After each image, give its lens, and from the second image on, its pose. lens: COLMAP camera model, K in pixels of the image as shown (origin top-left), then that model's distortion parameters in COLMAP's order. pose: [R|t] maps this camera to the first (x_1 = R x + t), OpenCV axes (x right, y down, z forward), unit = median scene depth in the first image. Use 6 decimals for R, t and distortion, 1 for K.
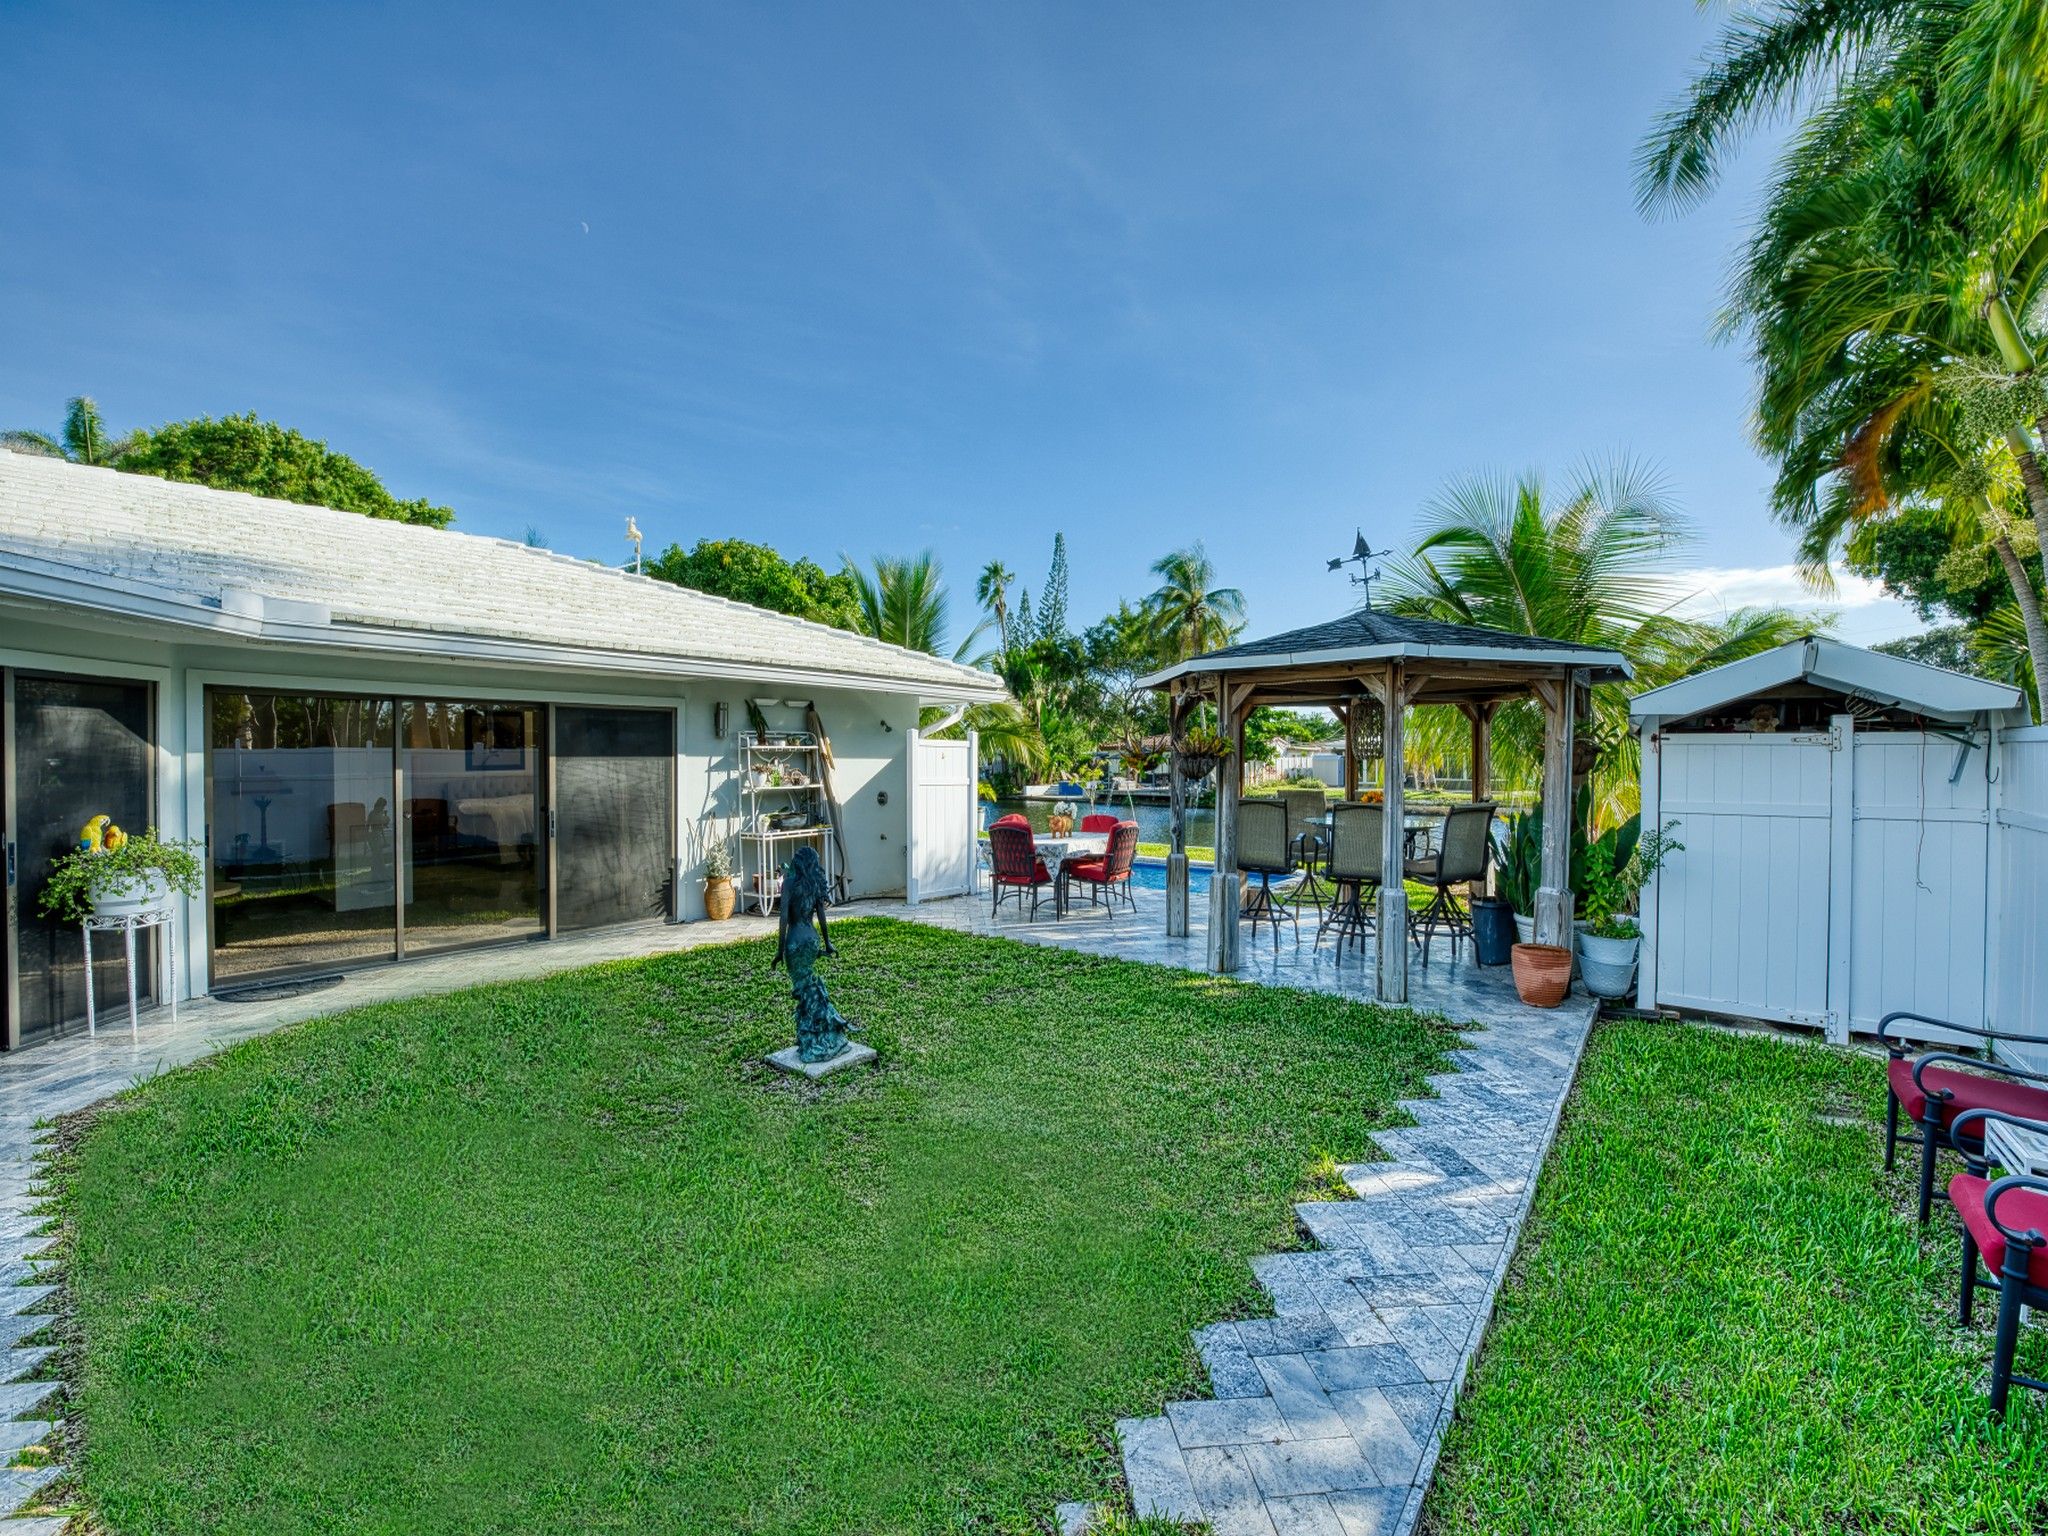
lens RADIAL K [[821.7, 0, 1020.1], [0, 821.7, 771.3], [0, 0, 1]] dist [-0.028981, -0.000008]
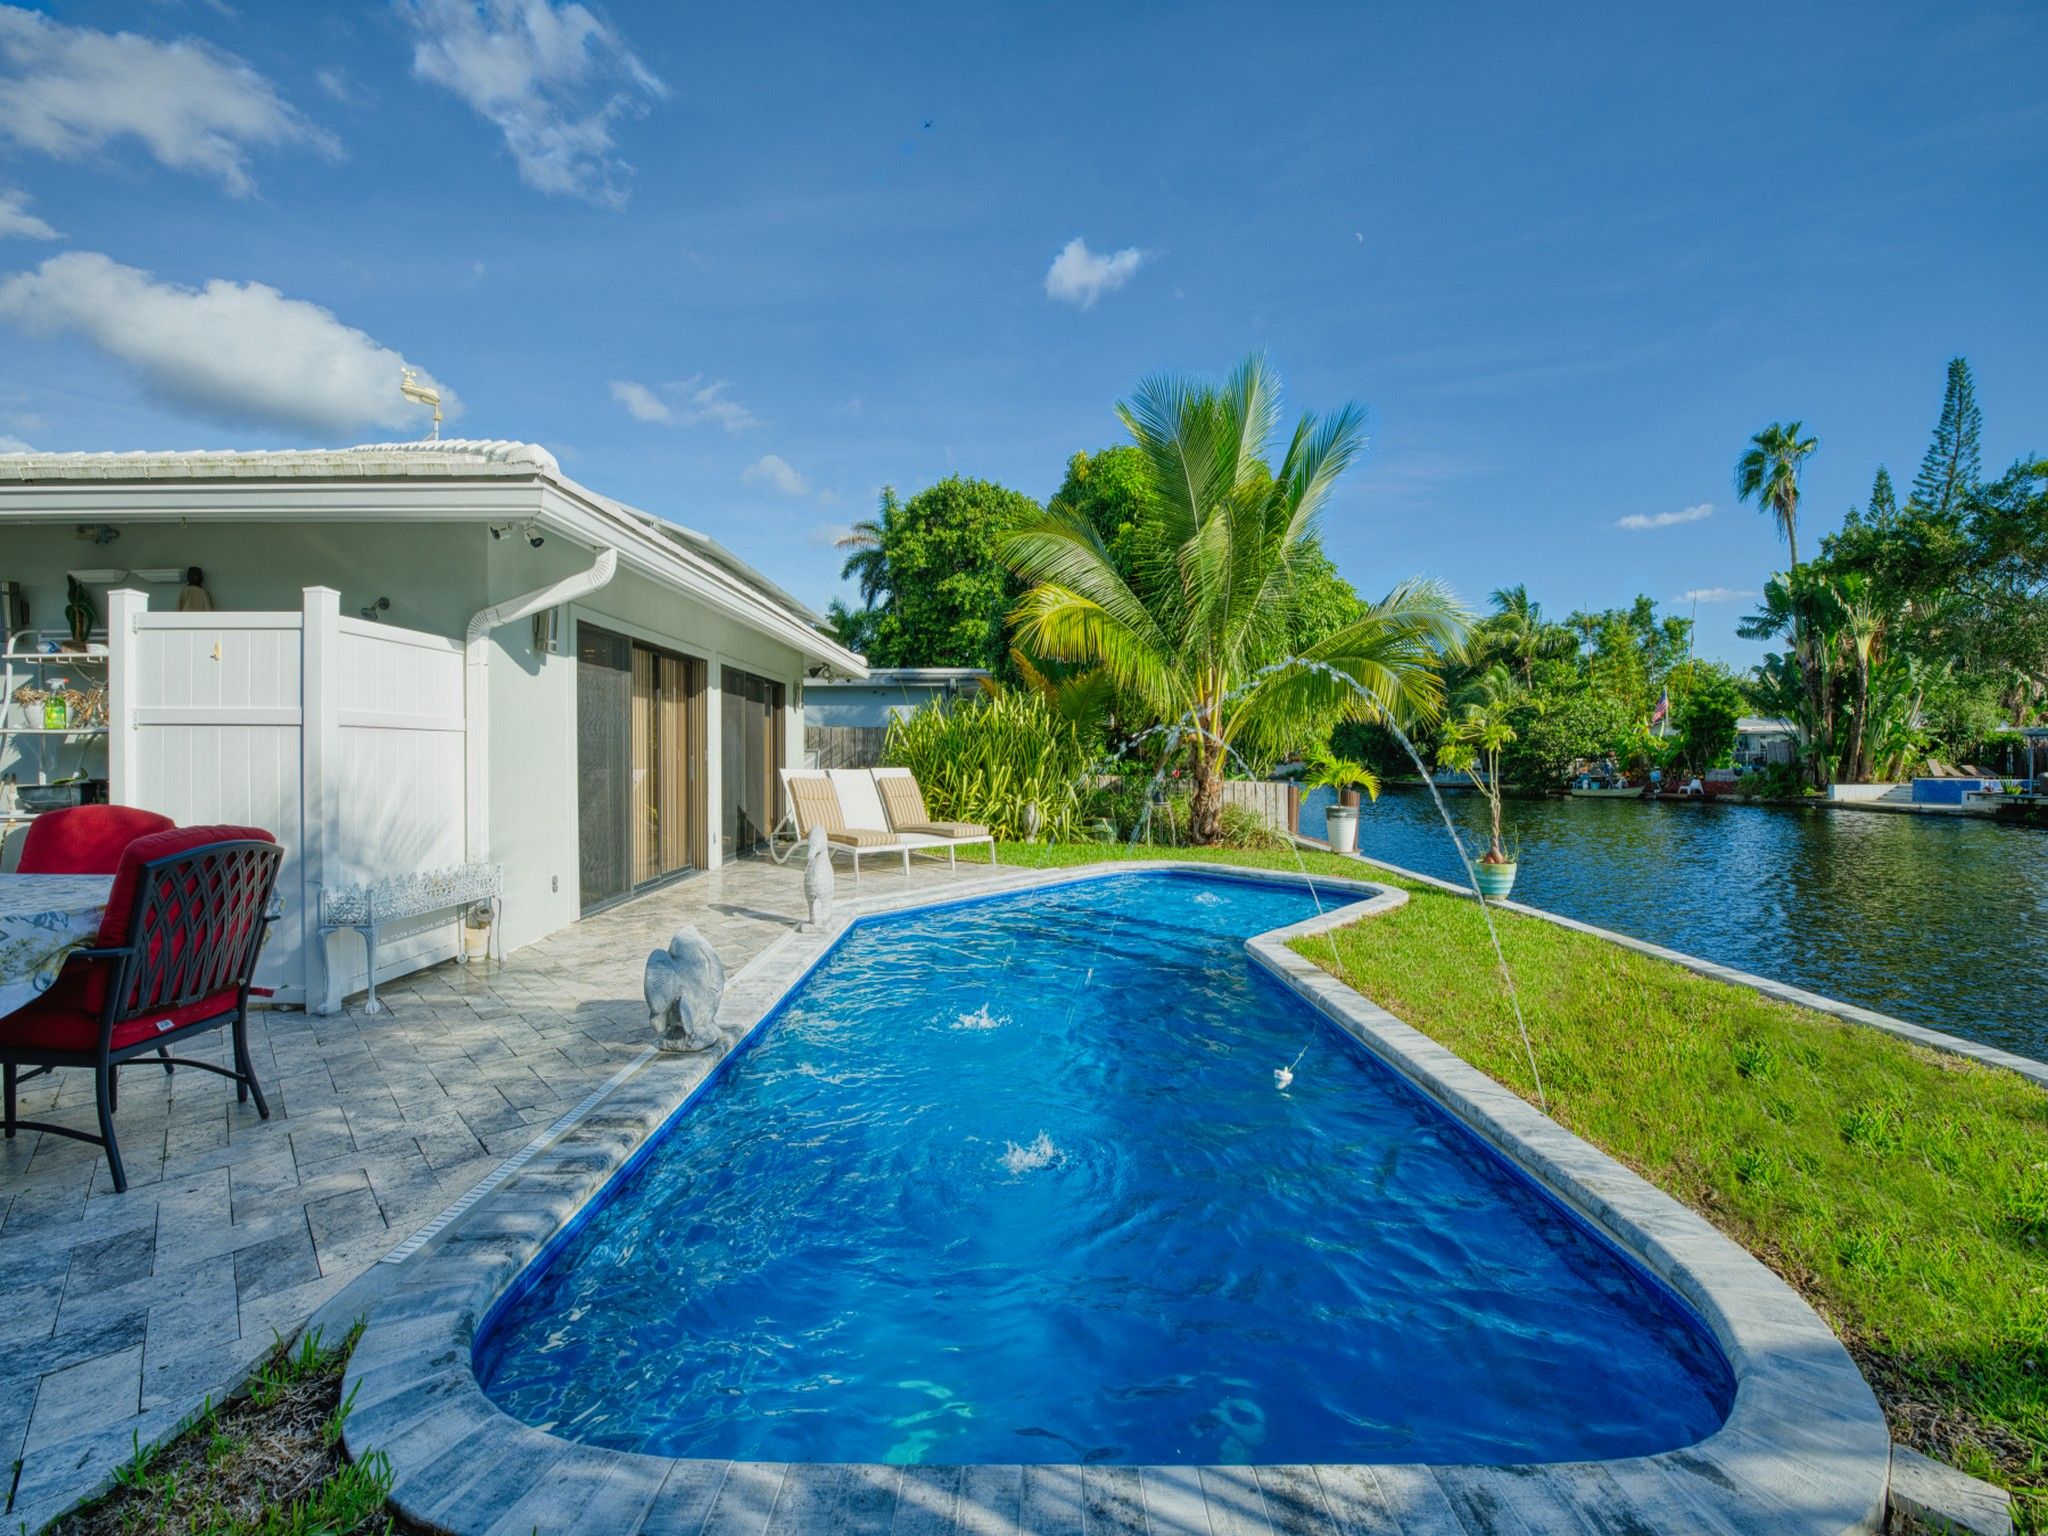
lens RADIAL K [[812.7, 0, 1020.0], [0, 812.7, 772.5], [0, 0, 1]] dist [-0.022106, 0.000024]
pose [[0.643117, 0.016073, -0.765599, 0.078448], [-0.007192, 0.999862, 0.014949, 0.005344], [0.765734, -0.004108, 0.643144, 0.195631]]
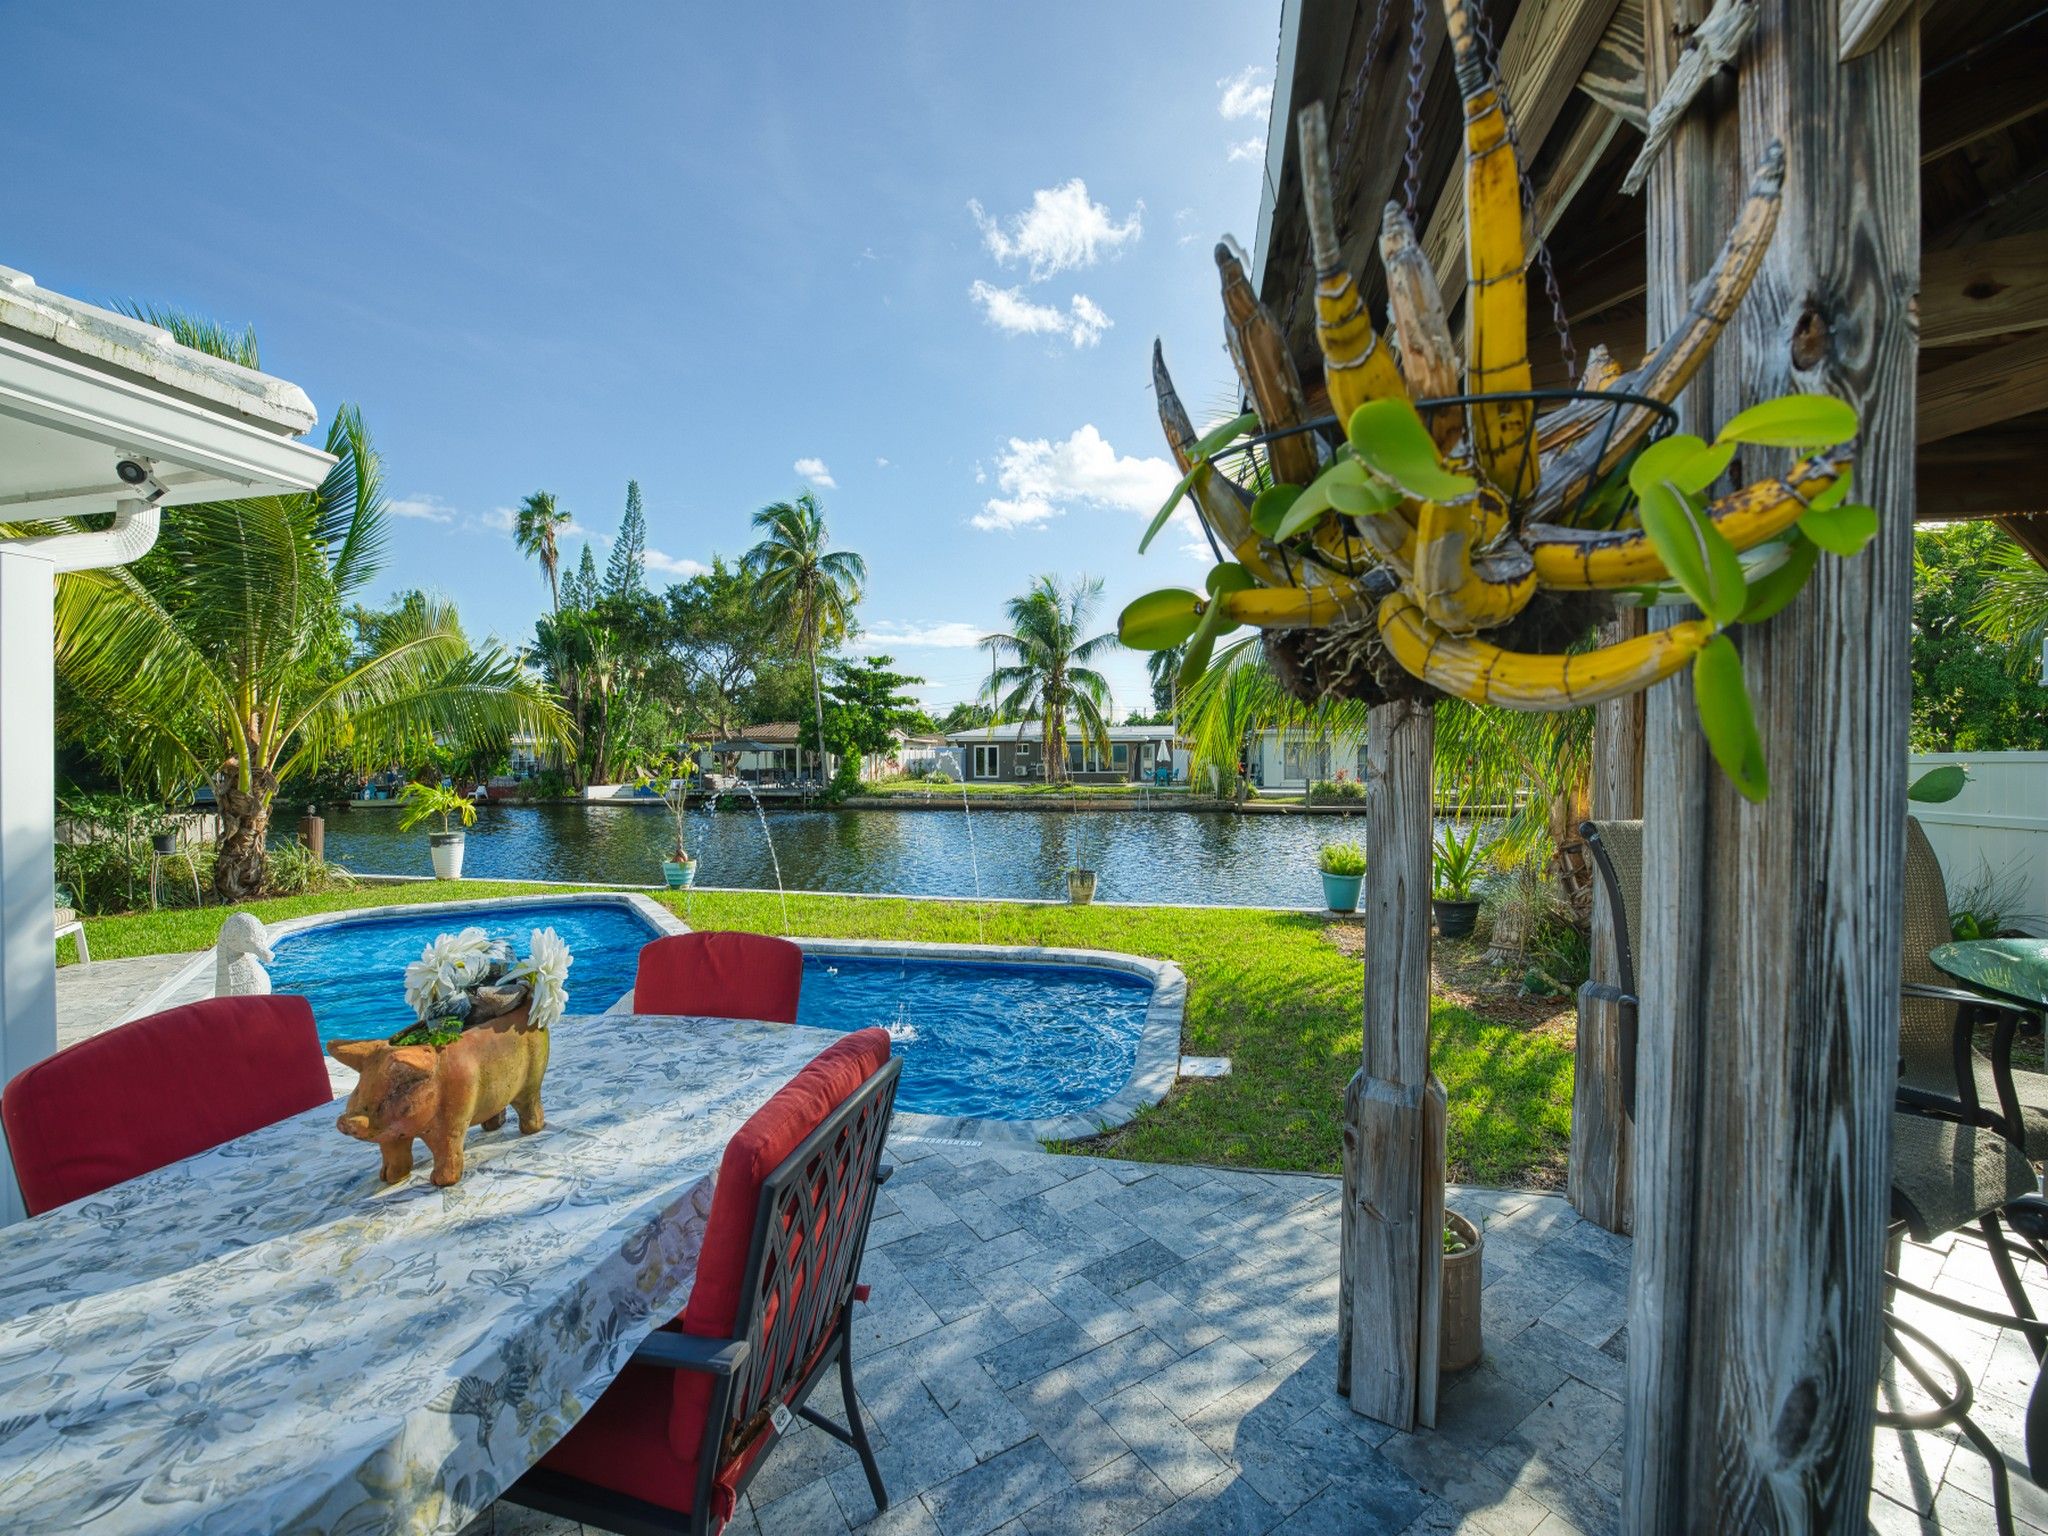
lens RADIAL K [[821.7, 0, 1020.1], [0, 821.7, 771.3], [0, 0, 1]] dist [-0.028981, -0.000008]
pose [[0.884097, -0.011073, 0.467171, 0.010115], [0.008345, 0.999934, 0.007910, 0.000819], [-0.467228, -0.003095, 0.884131, 0.144307]]
